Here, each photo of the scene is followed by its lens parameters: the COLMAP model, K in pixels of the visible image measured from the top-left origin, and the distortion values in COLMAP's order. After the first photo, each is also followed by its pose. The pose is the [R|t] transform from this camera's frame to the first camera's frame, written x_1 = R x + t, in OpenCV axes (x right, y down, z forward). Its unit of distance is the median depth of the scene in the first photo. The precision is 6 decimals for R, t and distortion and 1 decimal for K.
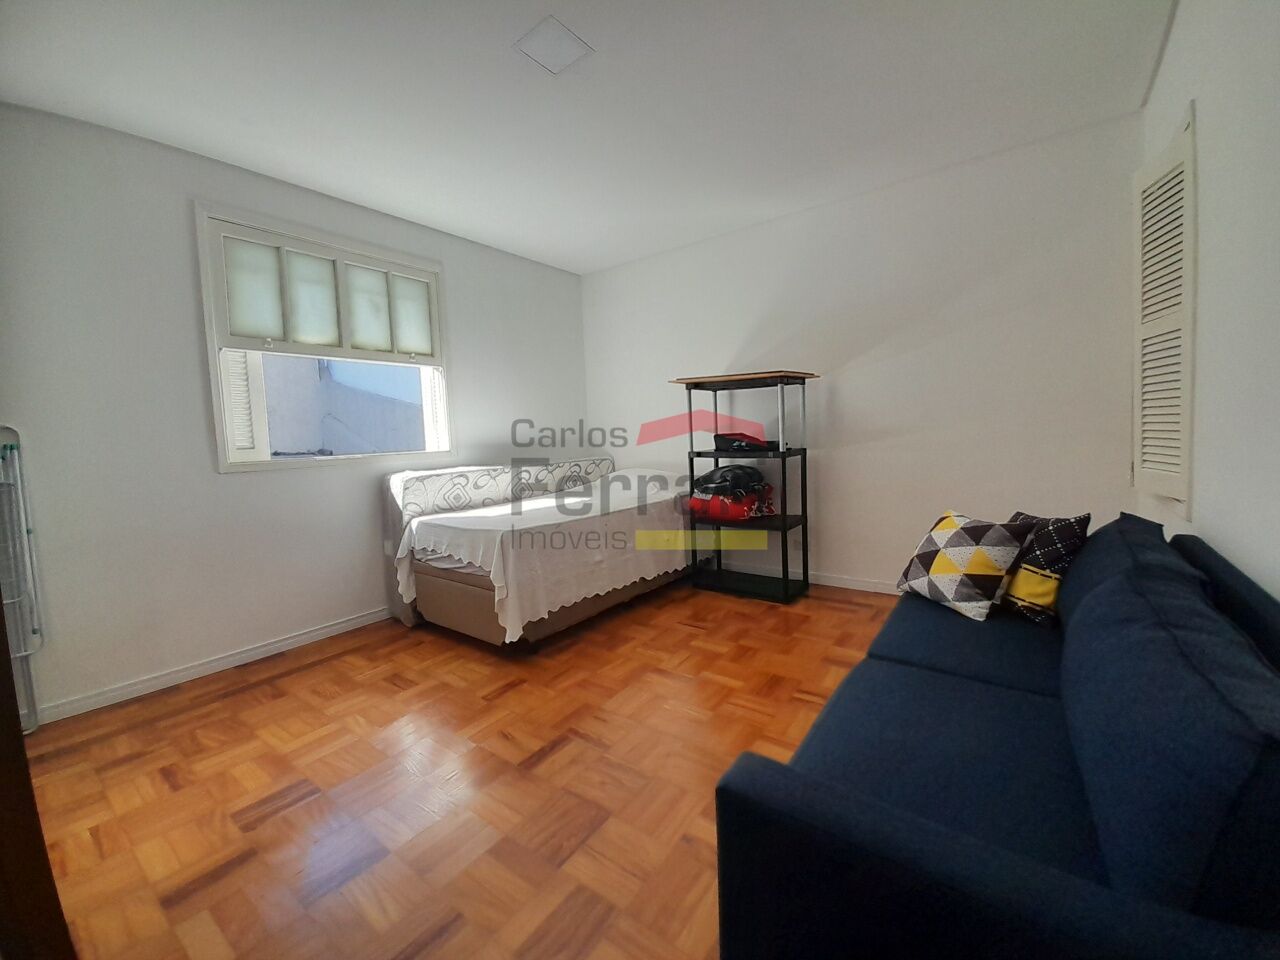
lens RADIAL K [[522.9, 0, 639.4], [0, 522.9, 466.6], [0, 0, 1]] dist [-0.003207, -0.000564]
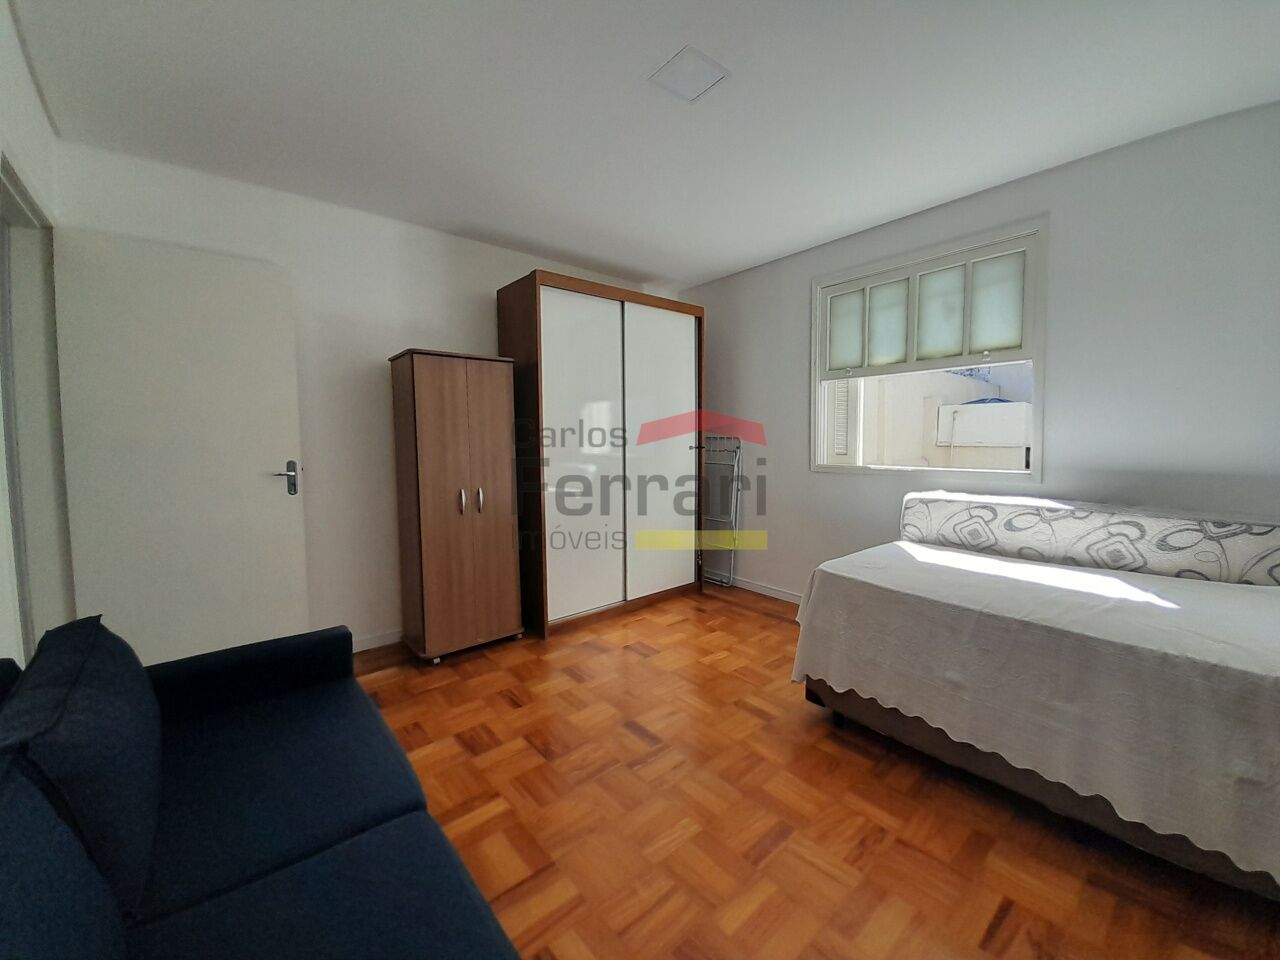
lens RADIAL K [[499.5, 0, 647.4], [0, 499.5, 464.3], [0, 0, 1]] dist [0.012515, -0.012851]
pose [[-0.242233, 0.090711, -0.965968, 0.509346], [-0.043481, 0.993604, 0.104210, -0.105891], [0.969243, 0.067244, -0.236740, 0.732539]]
